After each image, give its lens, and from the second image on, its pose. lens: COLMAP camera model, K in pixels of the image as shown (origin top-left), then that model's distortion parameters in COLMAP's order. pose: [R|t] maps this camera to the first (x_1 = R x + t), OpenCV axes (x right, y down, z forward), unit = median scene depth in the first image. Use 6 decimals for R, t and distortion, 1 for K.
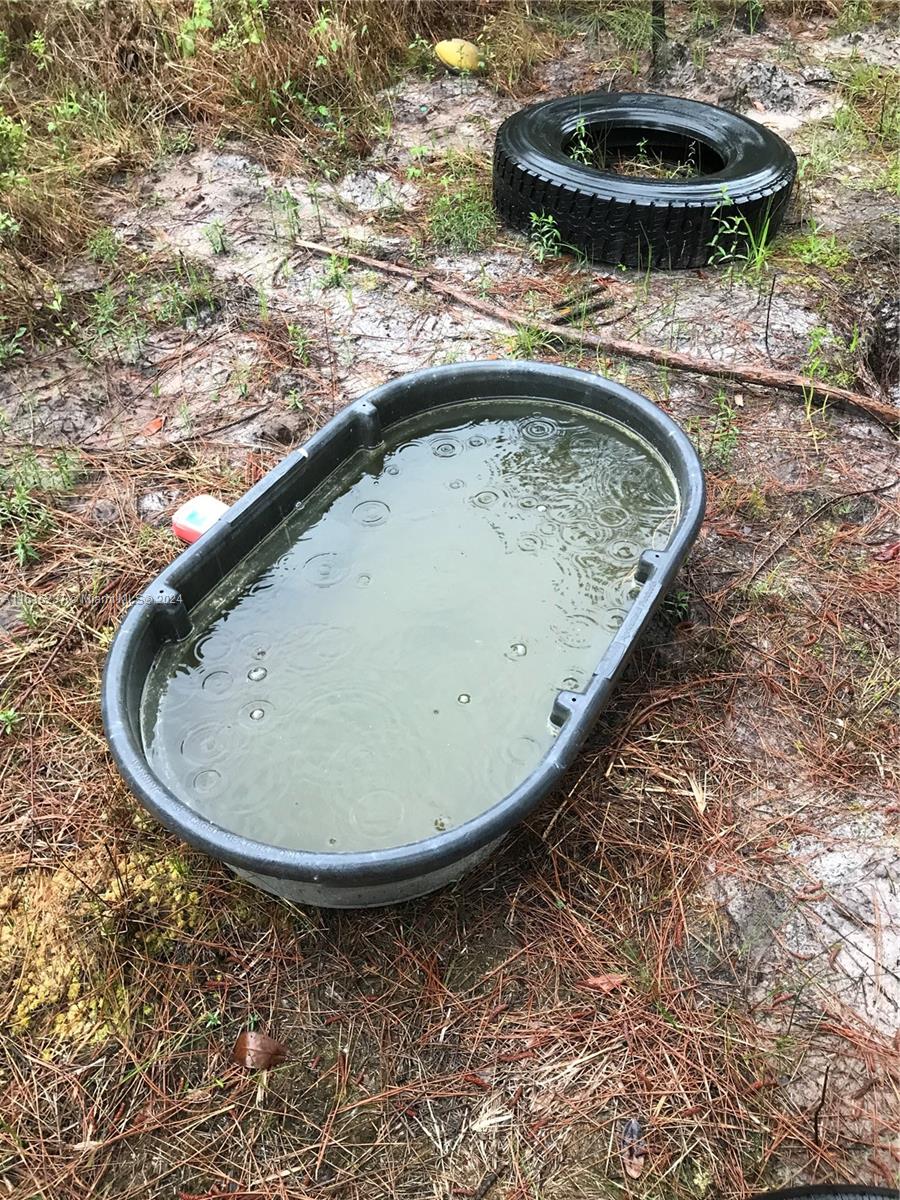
lens RADIAL K [[979.6, 0, 450.0], [0, 979.6, 600.0], [0, 0, 1]] dist [0.035844, -0.038124]
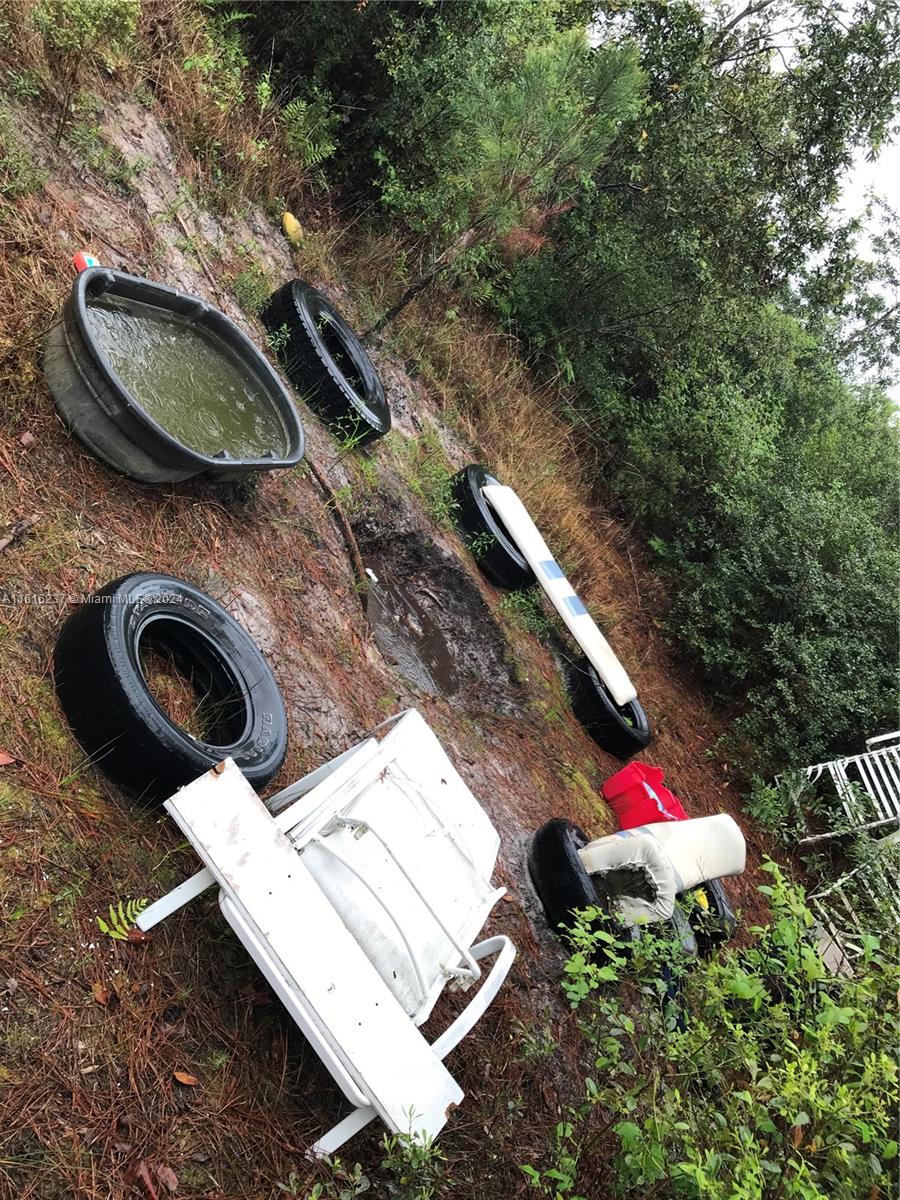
lens RADIAL K [[979.6, 0, 450.0], [0, 979.6, 600.0], [0, 0, 1]] dist [0.035844, -0.038124]
pose [[0.556024, 0.702764, 0.443802, -0.155692], [-0.580213, 0.710506, -0.398164, 0.399394], [-0.595139, -0.036111, 0.802811, -0.486836]]
